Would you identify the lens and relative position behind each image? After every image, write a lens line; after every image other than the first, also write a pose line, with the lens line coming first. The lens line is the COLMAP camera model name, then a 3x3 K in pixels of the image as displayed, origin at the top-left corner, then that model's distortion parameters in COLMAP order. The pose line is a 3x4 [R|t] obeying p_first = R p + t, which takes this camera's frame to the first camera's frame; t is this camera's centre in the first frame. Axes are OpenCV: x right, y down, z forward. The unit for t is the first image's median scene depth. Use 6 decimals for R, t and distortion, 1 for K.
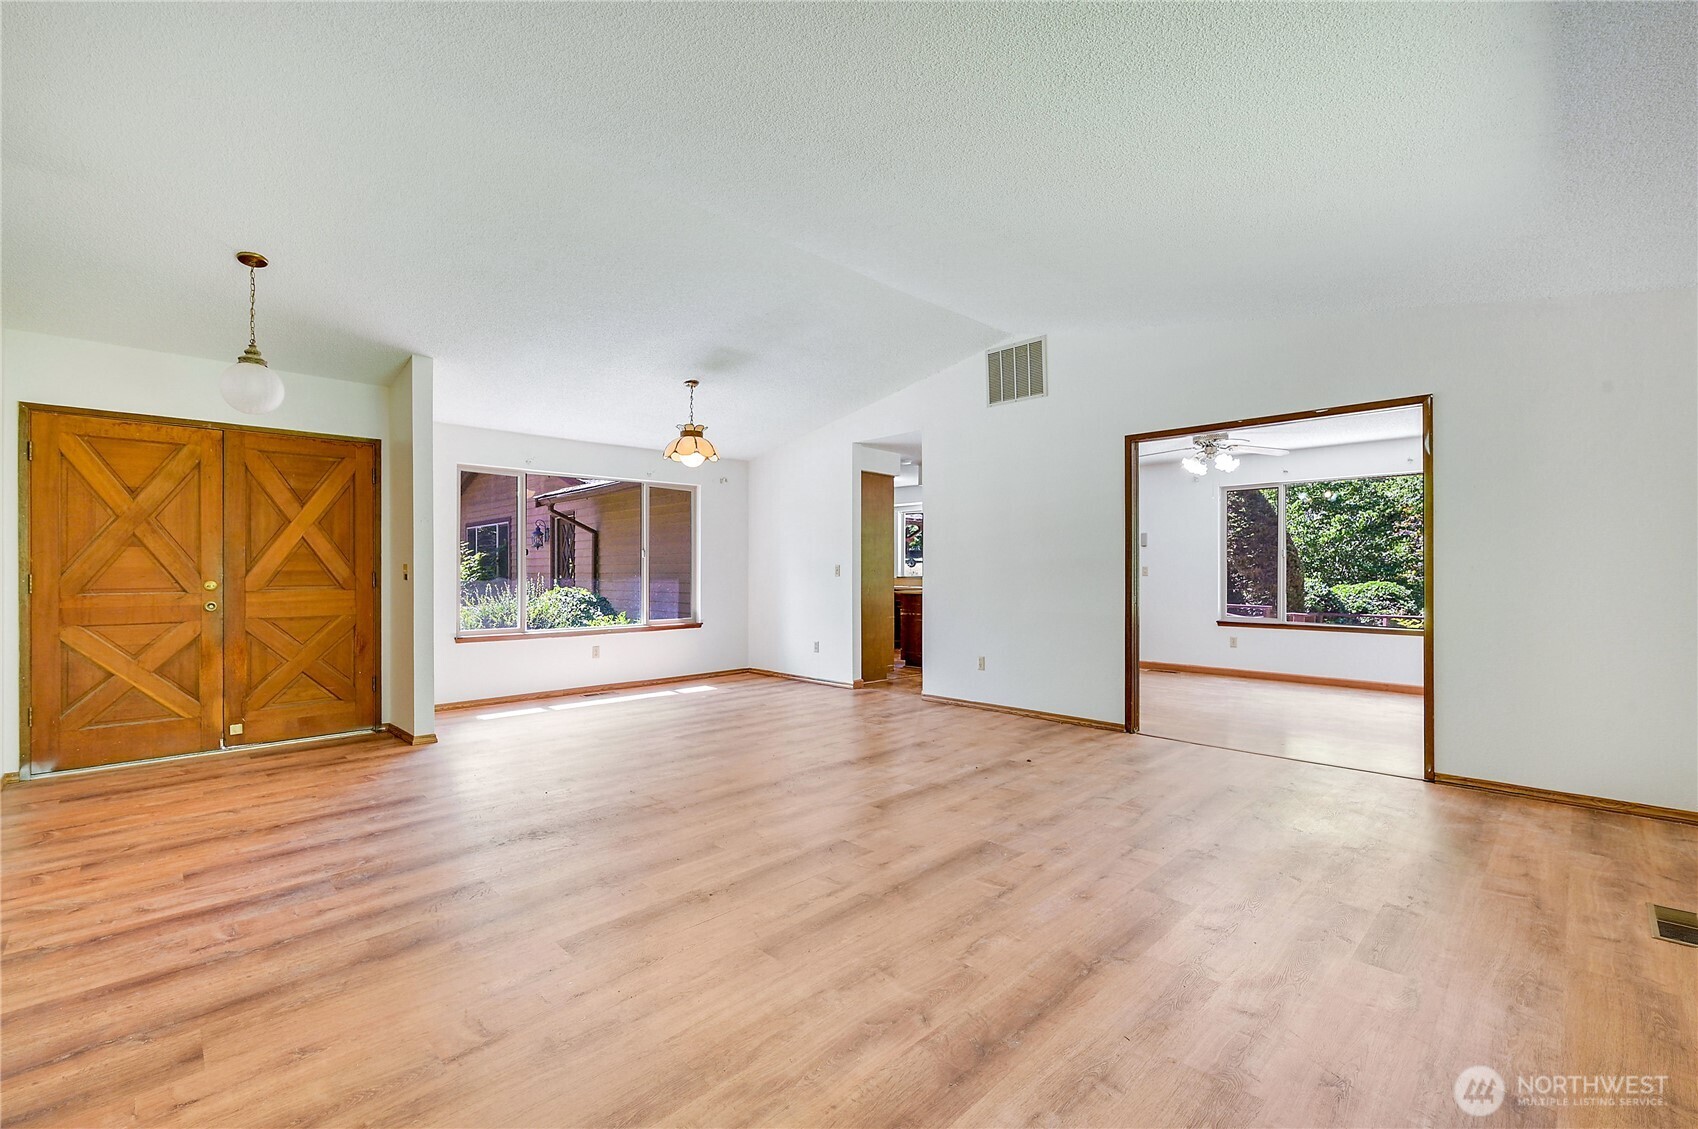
lens RADIAL K [[736.2, 0, 852.0], [0, 736.2, 571.6], [0, 0, 1]] dist [0.000823, 0.000168]
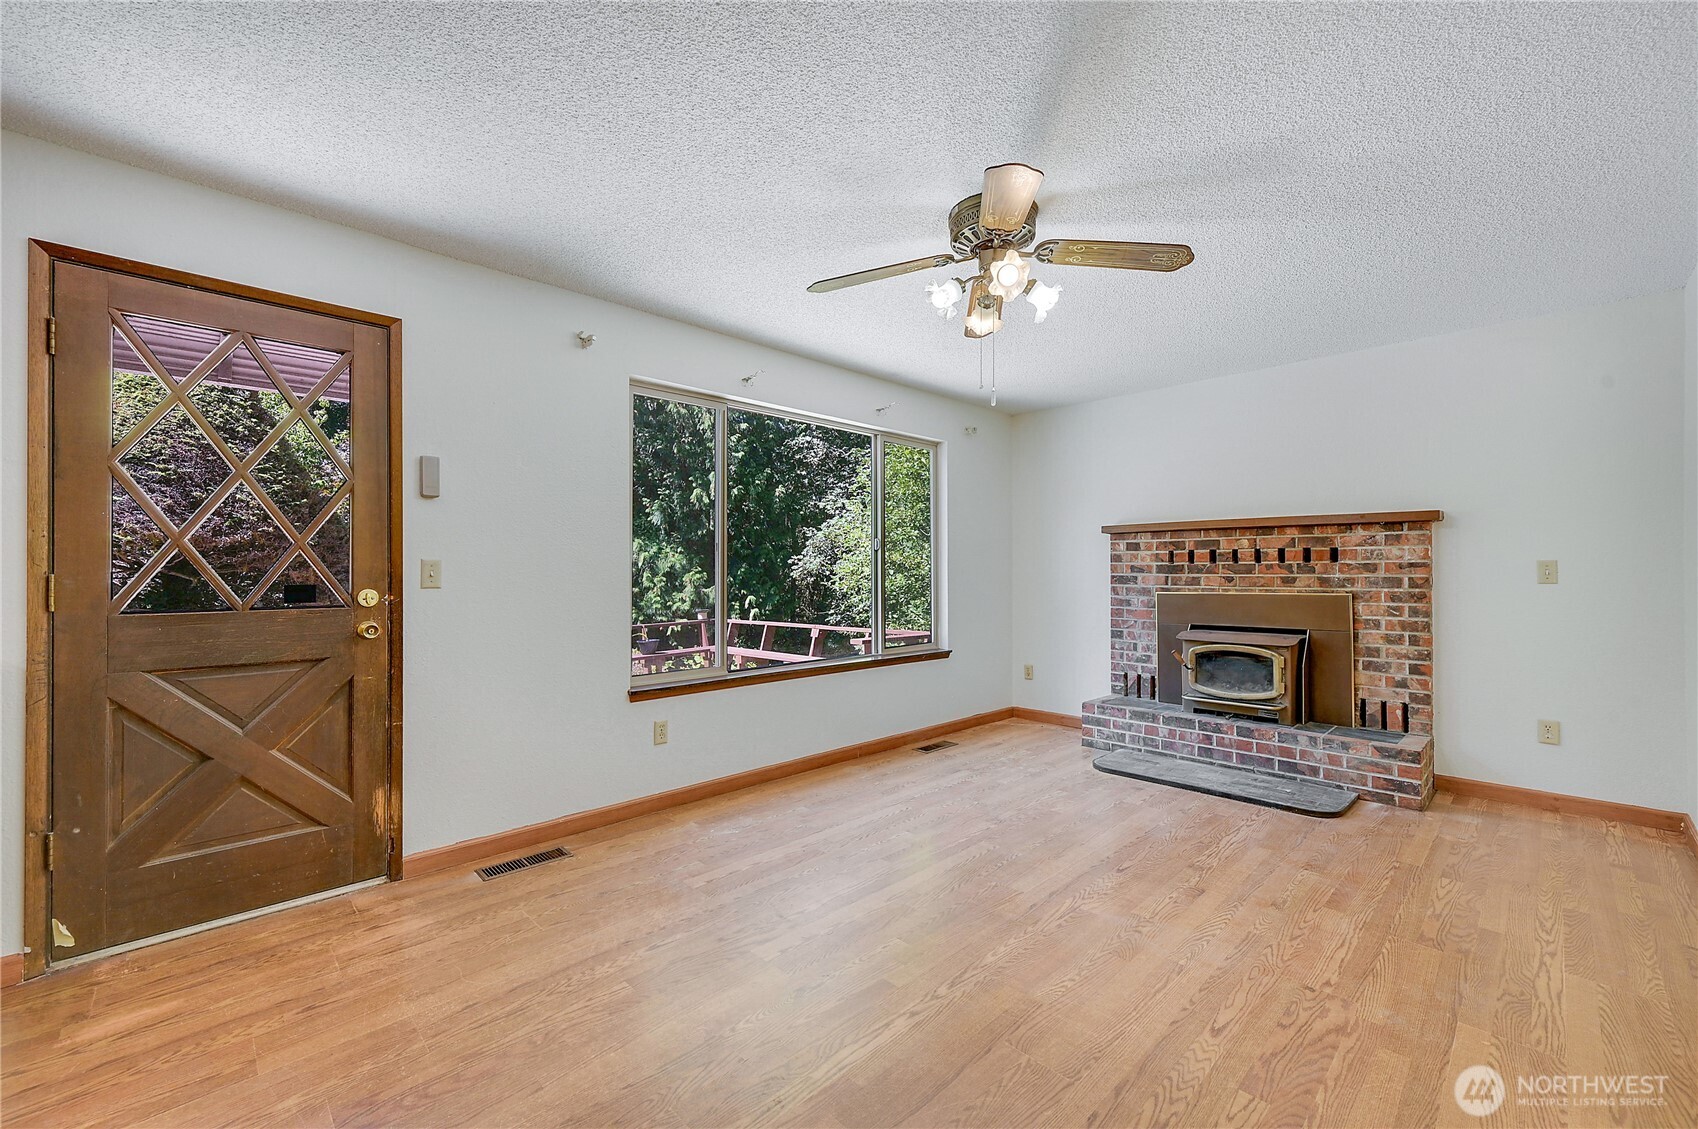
lens RADIAL K [[687.0, 0, 852.5], [0, 687.0, 567.6], [0, 0, 1]] dist [-0.000180, 0.000020]
pose [[0.000951, 0.002908, 0.999995, 0.193217], [-0.000748, 0.999995, -0.002908, -0.004378], [-0.999999, -0.000745, 0.000953, 1.597493]]
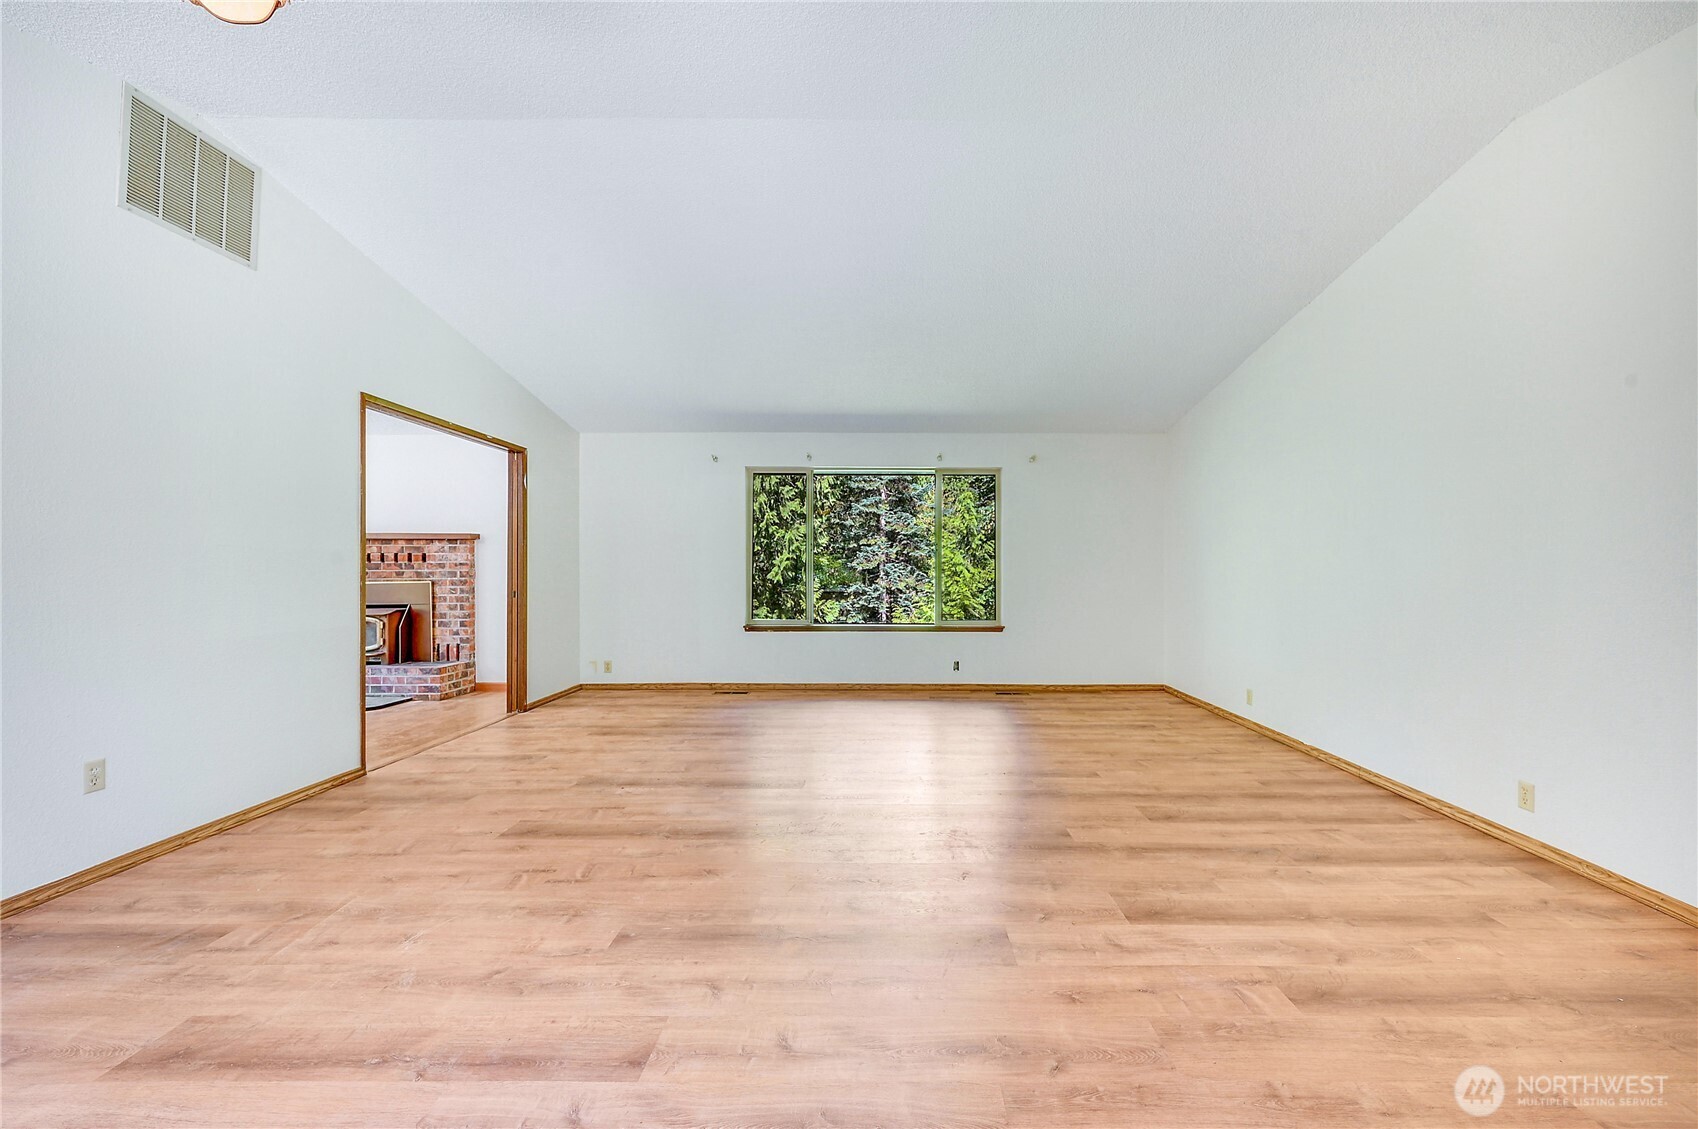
lens RADIAL K [[682.2, 0, 883.5], [0, 682.2, 569.2], [0, 0, 1]] dist [-0.000154, 0.000054]
pose [[-0.712213, 0.001996, 0.701961, -0.613465], [0.000459, 0.999997, -0.002378, 0.003959], [-0.701964, -0.001372, -0.712211, 1.322281]]
